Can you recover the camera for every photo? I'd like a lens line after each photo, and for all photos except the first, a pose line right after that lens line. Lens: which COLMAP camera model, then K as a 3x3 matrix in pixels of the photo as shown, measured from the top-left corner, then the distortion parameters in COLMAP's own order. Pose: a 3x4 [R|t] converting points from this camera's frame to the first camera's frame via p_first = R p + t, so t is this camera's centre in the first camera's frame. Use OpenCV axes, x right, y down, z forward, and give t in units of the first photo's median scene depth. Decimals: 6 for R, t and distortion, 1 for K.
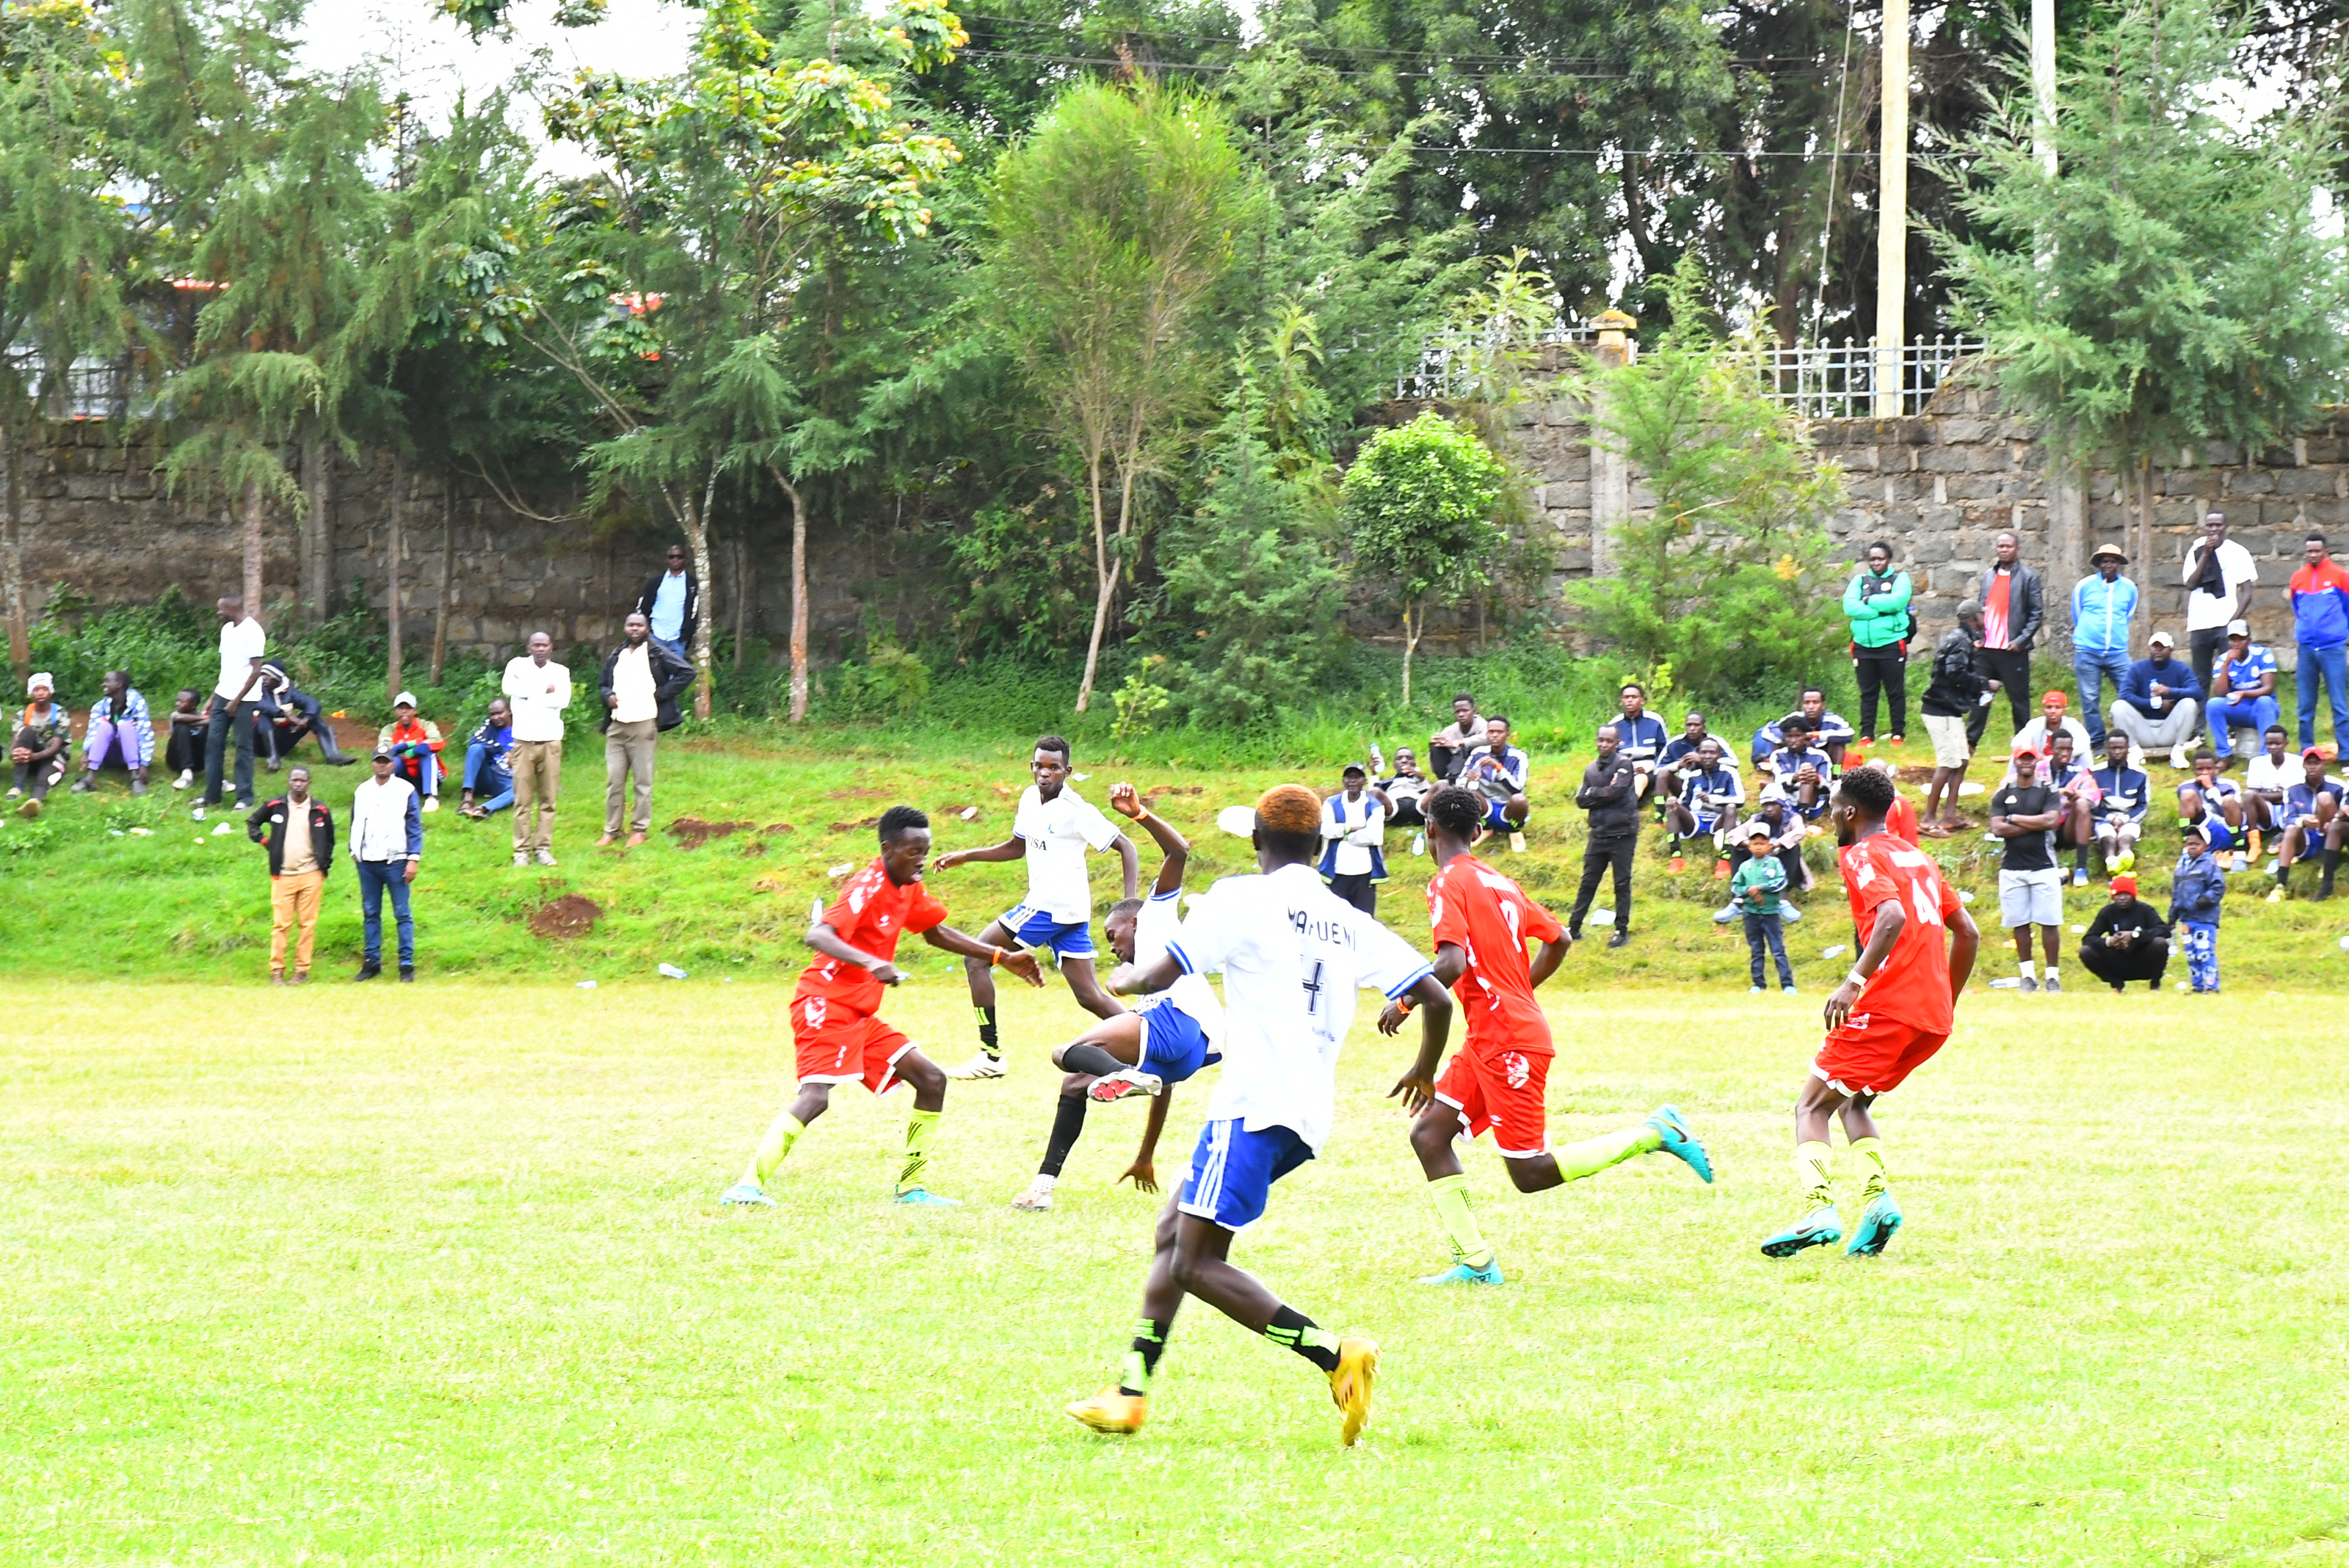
lens RADIAL K [[10590.8, 0, 1165.2], [0, 10590.8, 834.8], [0, 0, 1]] dist [1.194635, 4.262345]
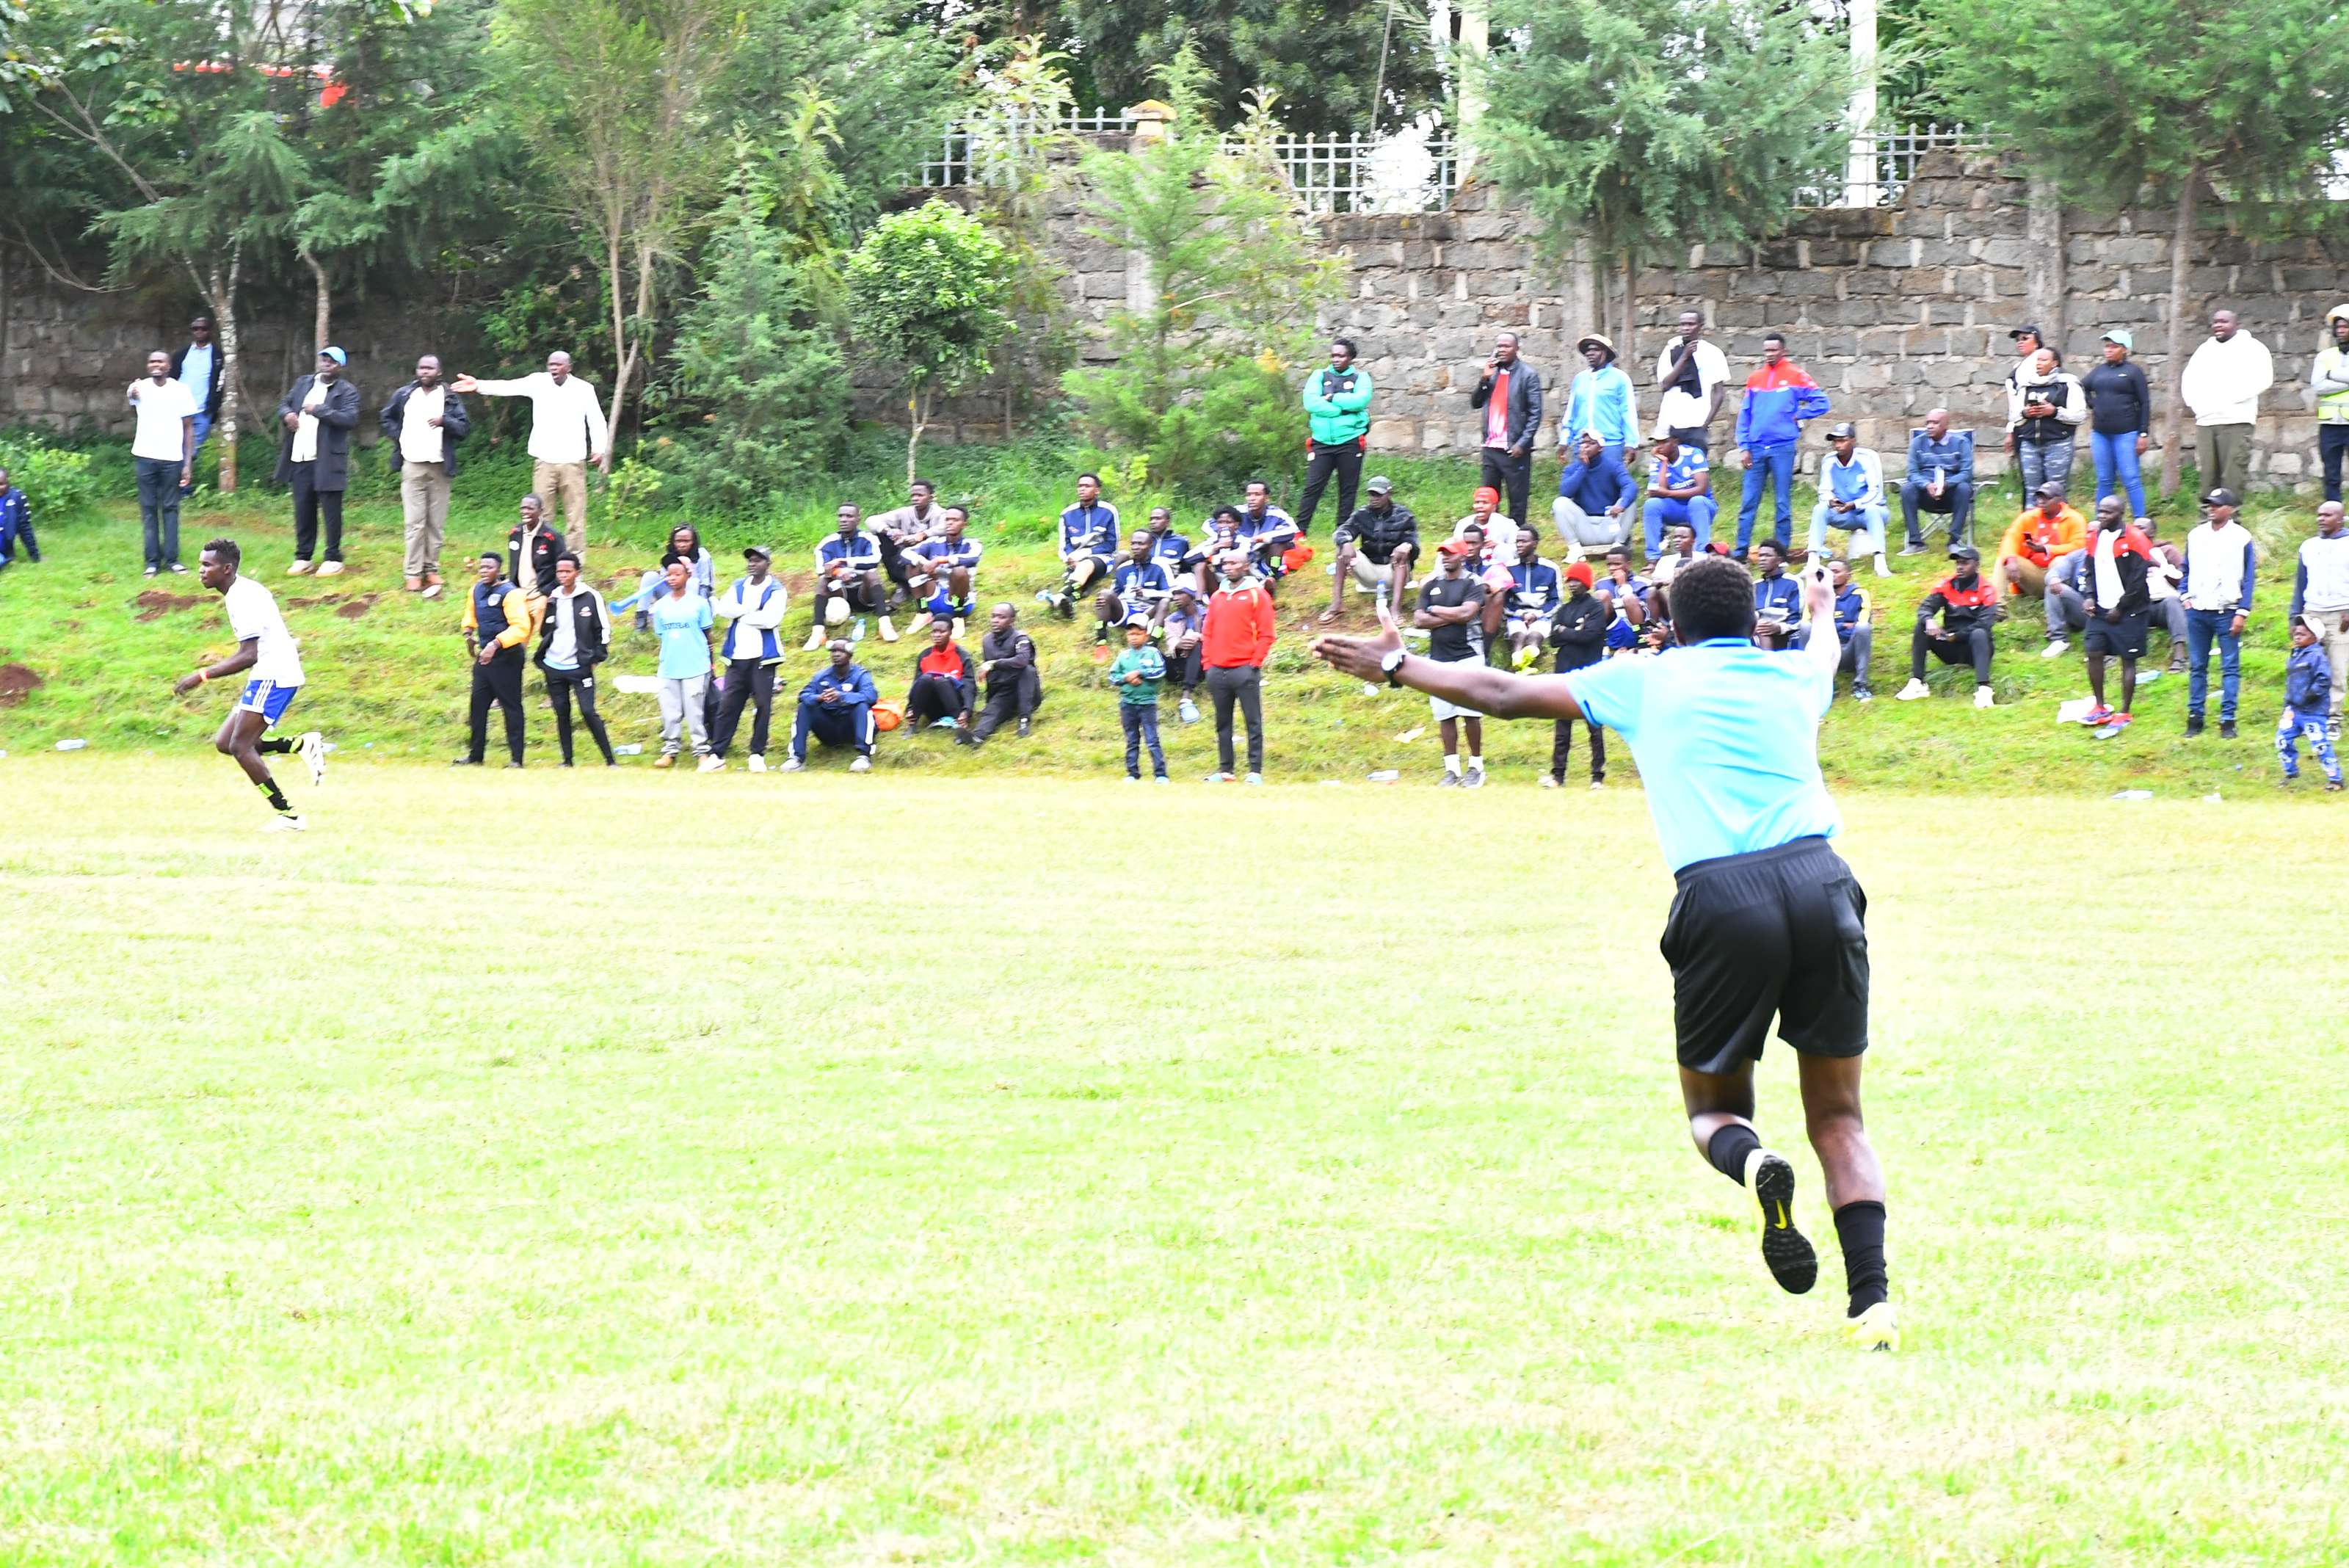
lens RADIAL K [[10590.8, 0, 1165.2], [0, 10590.8, 834.8], [0, 0, 1]] dist [1.194635, 4.262345]
pose [[0.997758, 0.017381, -0.064627, 0.112791], [-0.016153, 0.999680, 0.019478, 0.000230], [0.064944, -0.018391, 0.997719, -0.001398]]
